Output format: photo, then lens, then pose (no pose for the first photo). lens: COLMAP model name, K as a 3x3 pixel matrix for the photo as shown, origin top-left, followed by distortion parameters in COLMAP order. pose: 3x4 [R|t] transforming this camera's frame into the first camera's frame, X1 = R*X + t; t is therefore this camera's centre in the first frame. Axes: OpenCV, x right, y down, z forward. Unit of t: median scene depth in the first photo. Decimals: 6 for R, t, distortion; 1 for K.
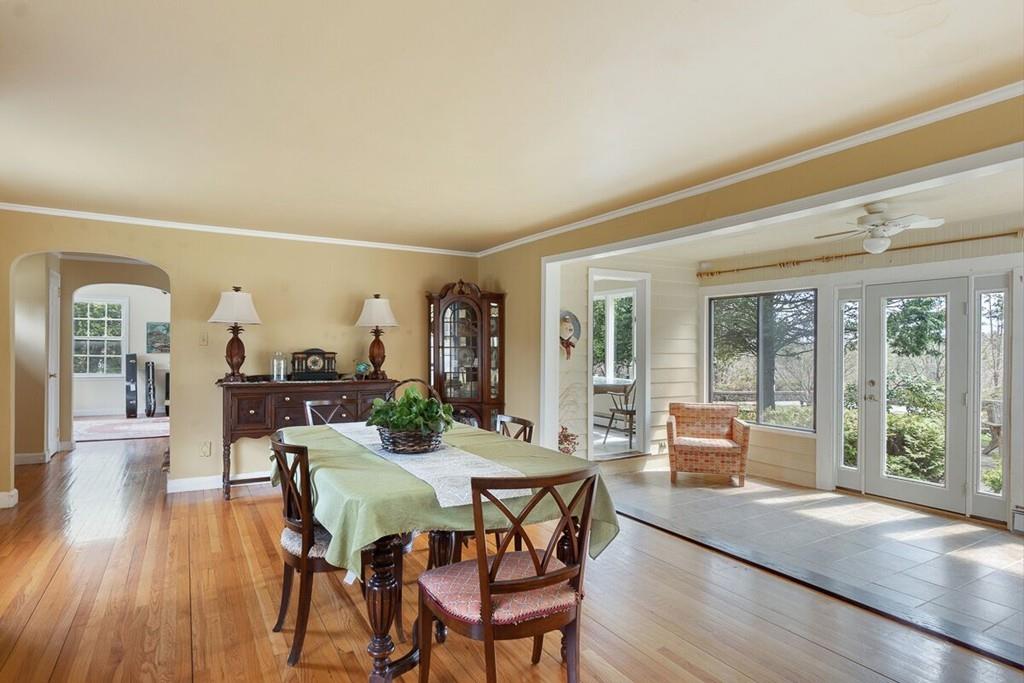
lens RADIAL K [[567.6, 0, 508.2], [0, 567.6, 346.2], [0, 0, 1]] dist [0.023599, 0.004396]
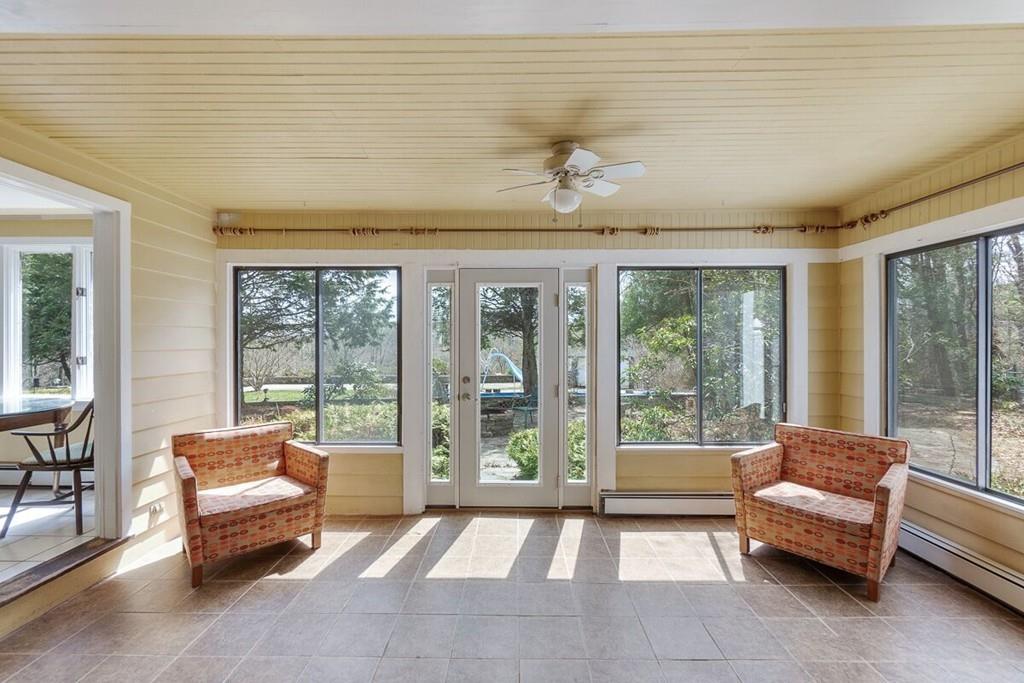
lens RADIAL K [[438.1, 0, 514.9], [0, 438.1, 344.0], [0, 0, 1]] dist [0.002677, -0.001789]
pose [[0.500941, -0.008281, 0.865442, 0.081334], [0.000966, 0.999959, 0.009009, 0.002690], [-0.865481, -0.003677, 0.500929, 0.536319]]
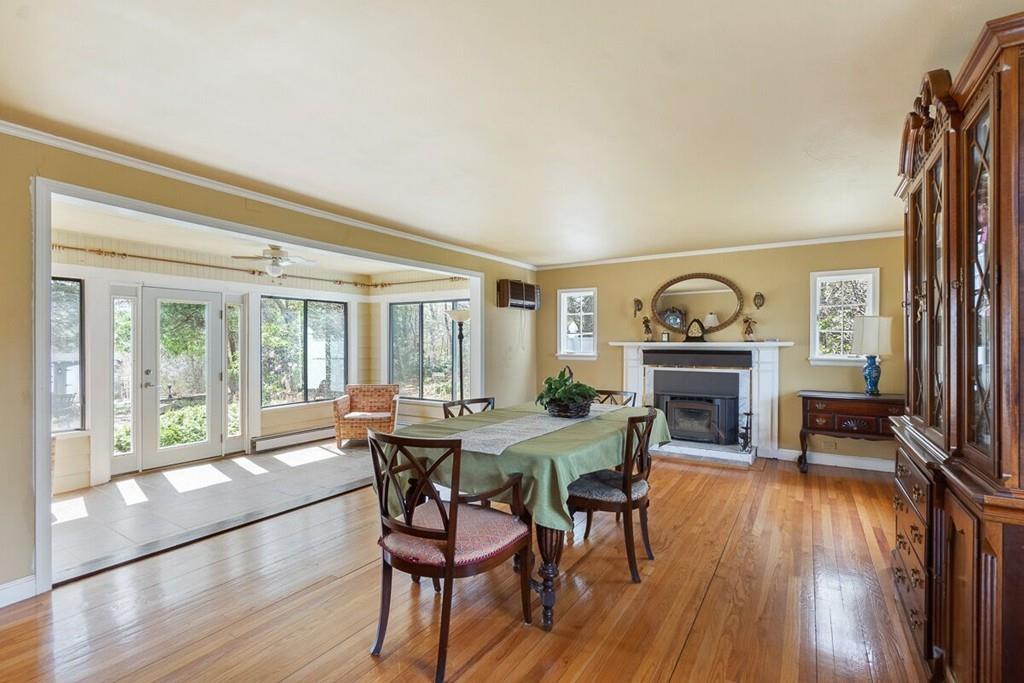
lens RADIAL K [[485.7, 0, 510.0], [0, 485.7, 342.7], [0, 0, 1]] dist [0.003925, 0.000130]
pose [[-0.471580, -0.005433, 0.881807, -0.505446], [-0.002271, 0.999985, 0.004946, -0.000950], [-0.881820, 0.000329, -0.471585, 0.734574]]
